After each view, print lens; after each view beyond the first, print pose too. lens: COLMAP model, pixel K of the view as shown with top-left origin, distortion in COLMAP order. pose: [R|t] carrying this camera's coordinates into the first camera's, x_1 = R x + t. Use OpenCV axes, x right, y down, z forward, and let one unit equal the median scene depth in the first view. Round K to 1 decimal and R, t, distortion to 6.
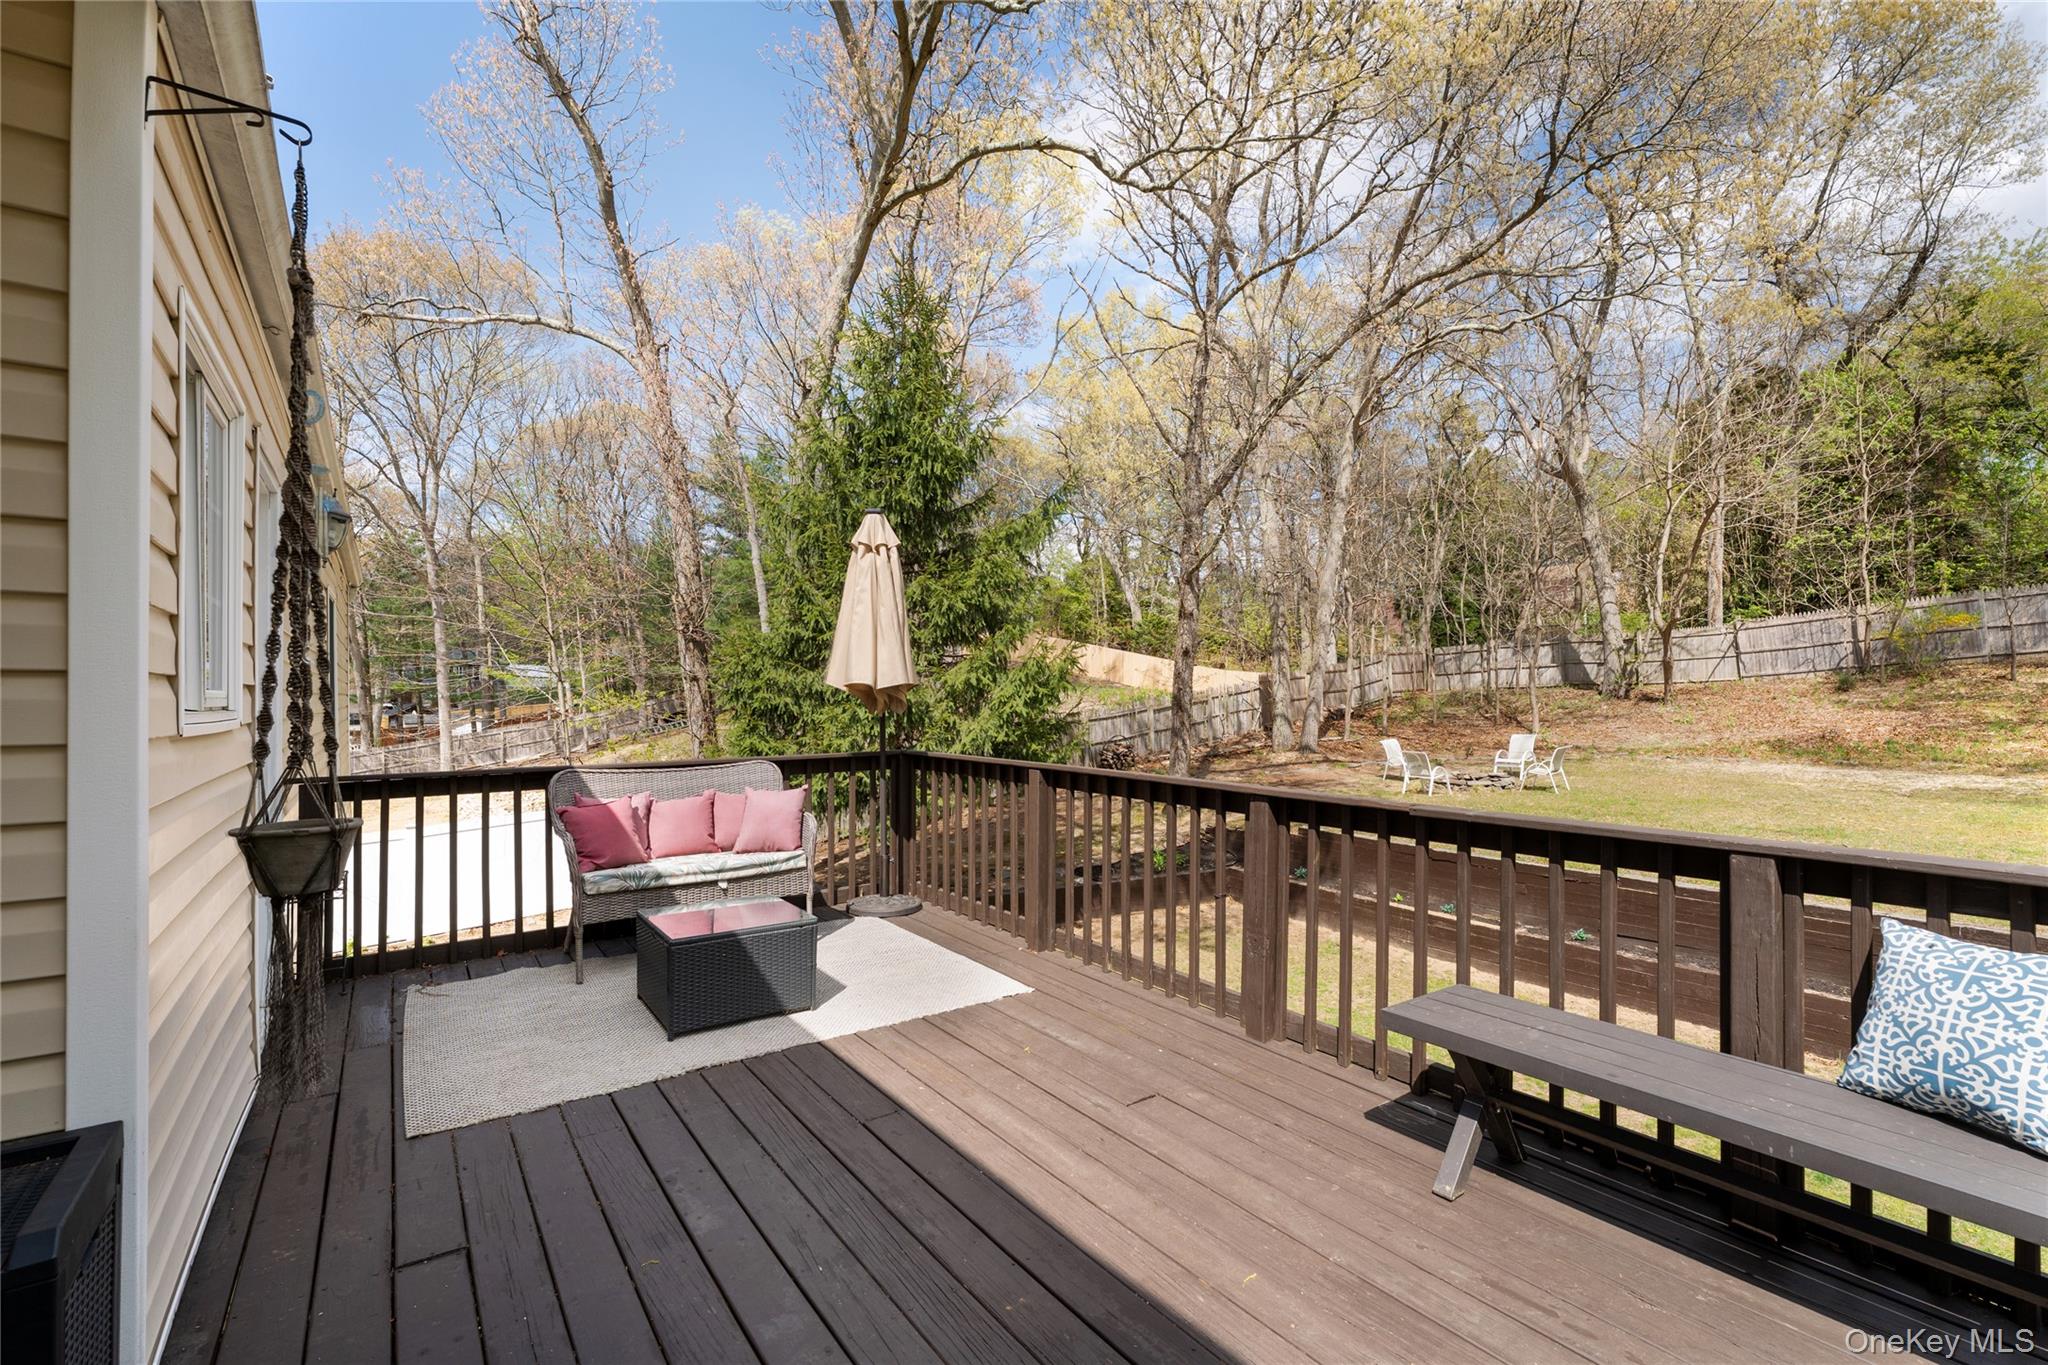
lens RADIAL K [[924.7, 0, 988.6], [0, 924.7, 698.7], [0, 0, 1]] dist [-0.003433, 0.000197]
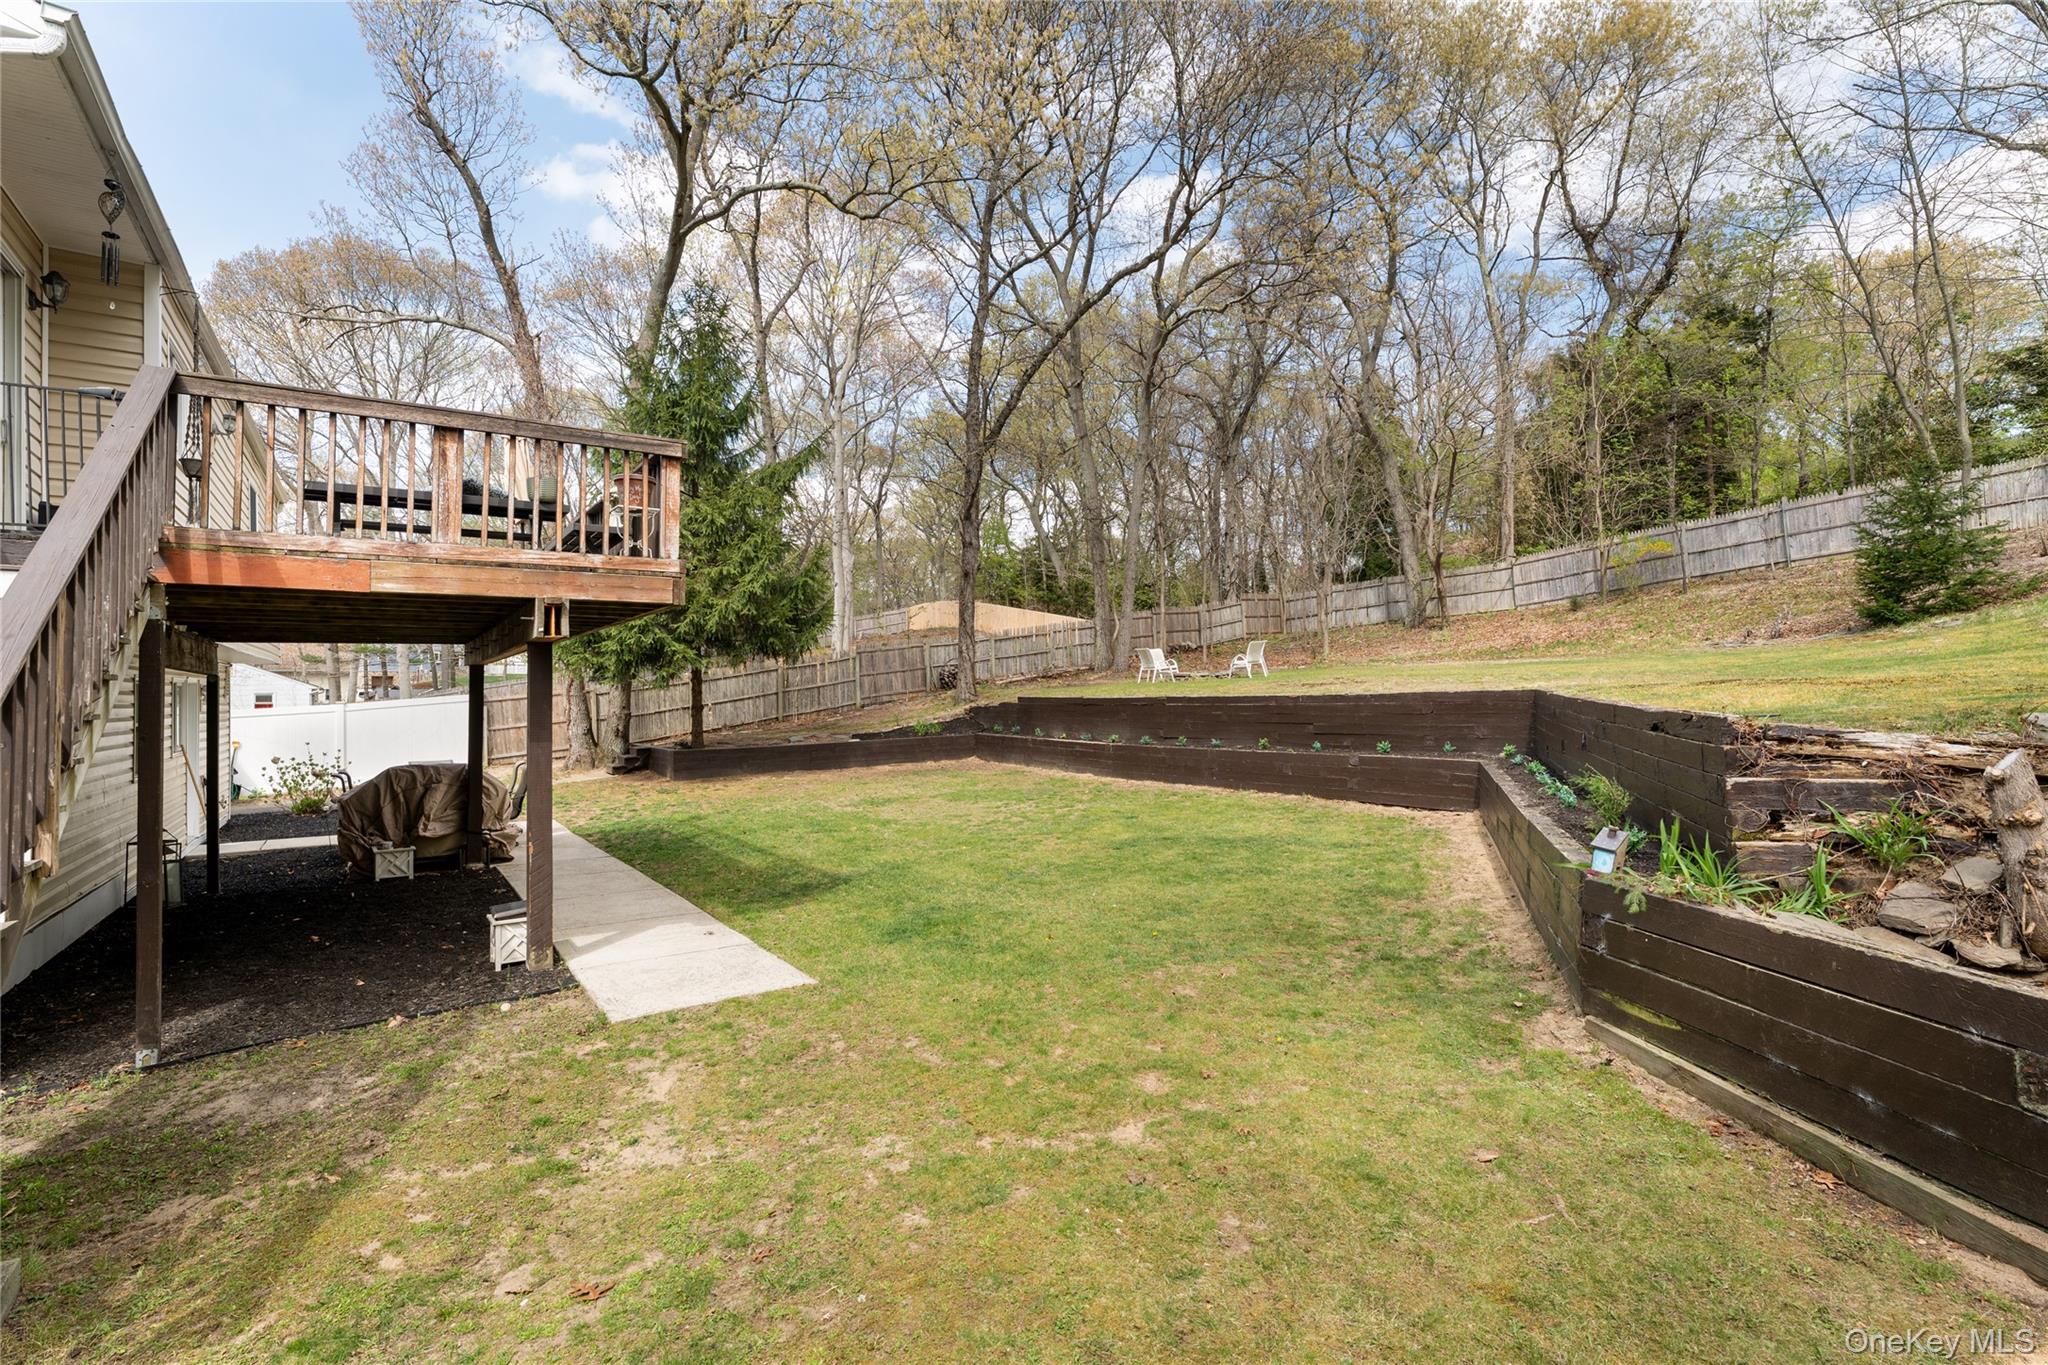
lens RADIAL K [[980.2, 0, 1002.1], [0, 980.2, 692.8], [0, 0, 1]] dist [-0.008869, 0.002895]
pose [[0.999841, -0.015039, -0.009591, 0.321269], [0.014986, 0.999872, -0.005550, 0.137120], [0.009673, 0.005406, 0.999939, -0.371797]]
